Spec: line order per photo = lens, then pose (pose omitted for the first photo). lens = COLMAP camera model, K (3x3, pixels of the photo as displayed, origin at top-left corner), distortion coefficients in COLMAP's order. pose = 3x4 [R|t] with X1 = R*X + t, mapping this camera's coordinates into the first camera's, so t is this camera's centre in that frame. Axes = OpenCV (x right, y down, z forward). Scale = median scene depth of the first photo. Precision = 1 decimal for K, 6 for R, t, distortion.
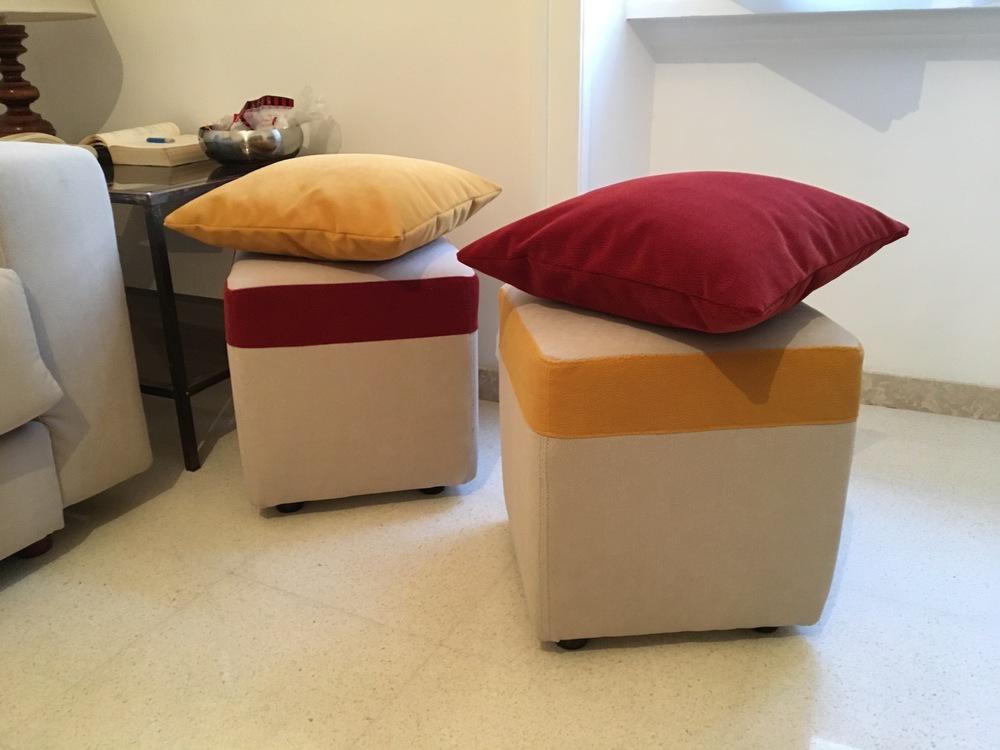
lens RADIAL K [[833.2, 0, 500.0], [0, 833.2, 375.0], [0, 0, 1]] dist [0.082510, -0.117630]
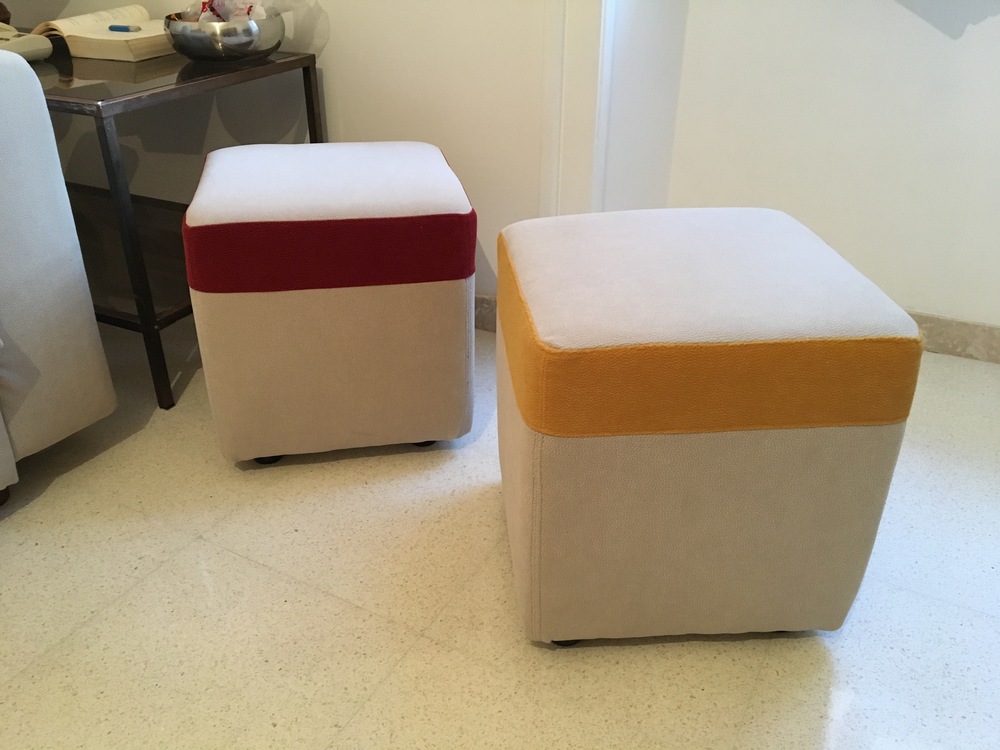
lens RADIAL K [[838.3, 0, 500.0], [0, 838.3, 375.0], [0, 0, 1]] dist [0.073378, -0.099540]
pose [[0.999451, 0.028571, -0.016804, 0.019207], [-0.025910, 0.989596, 0.141525, -0.079839], [0.020672, -0.141011, 0.989792, 0.116140]]
